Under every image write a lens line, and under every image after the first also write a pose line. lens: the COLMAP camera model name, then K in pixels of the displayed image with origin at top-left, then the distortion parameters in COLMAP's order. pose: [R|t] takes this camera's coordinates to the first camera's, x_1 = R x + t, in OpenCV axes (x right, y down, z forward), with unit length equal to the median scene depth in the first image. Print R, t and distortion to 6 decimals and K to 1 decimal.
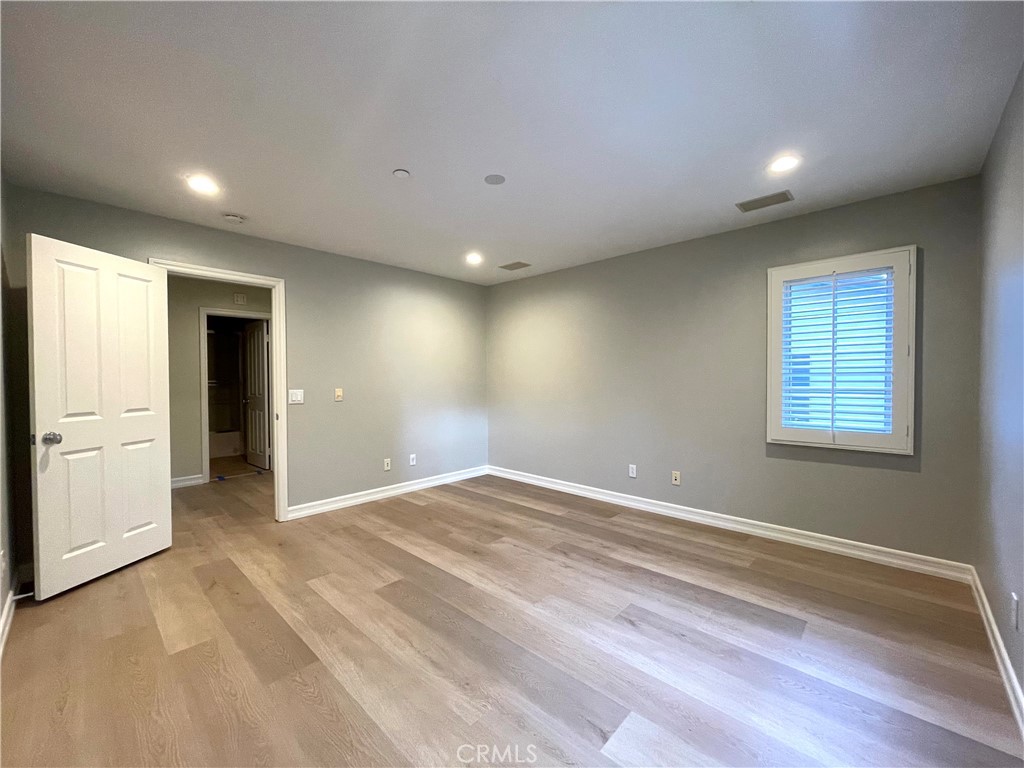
lens RADIAL K [[412.4, 0, 508.7], [0, 412.4, 384.7], [0, 0, 1]] dist [0.002317, 0.000111]
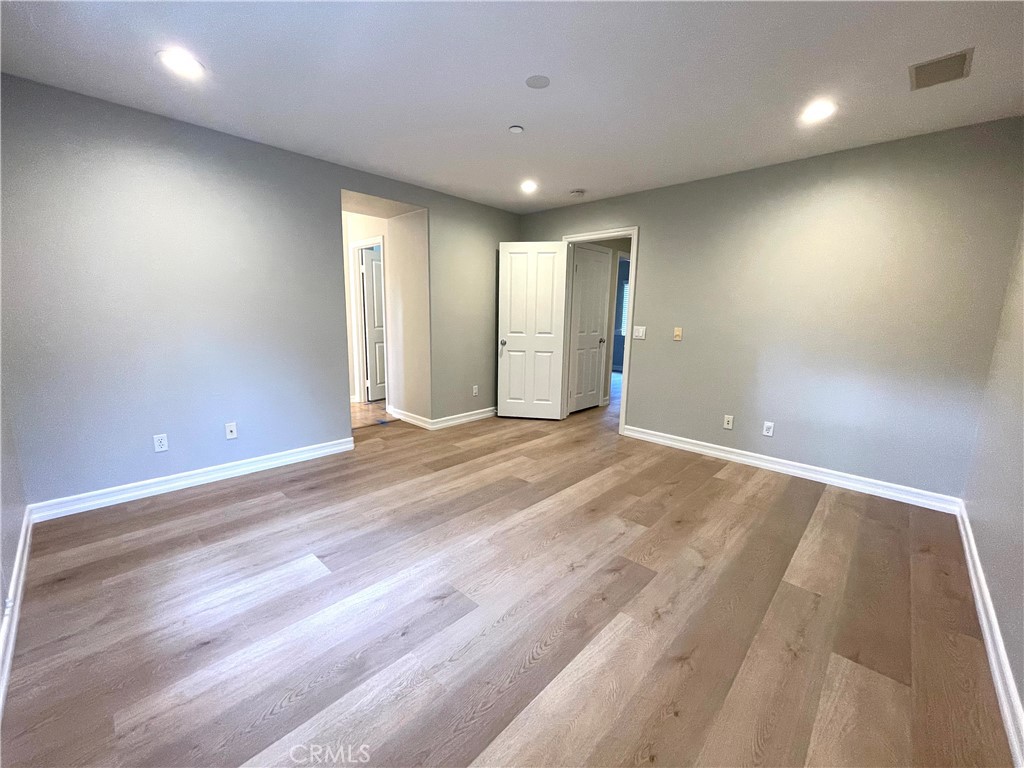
lens RADIAL K [[412.4, 0, 508.7], [0, 412.4, 384.7], [0, 0, 1]] dist [0.002317, 0.000111]
pose [[0.000233, 0.174330, -0.984687, 0.790282], [-0.035392, 0.984072, 0.174213, -0.019314], [0.999373, 0.034809, 0.006399, 0.820269]]
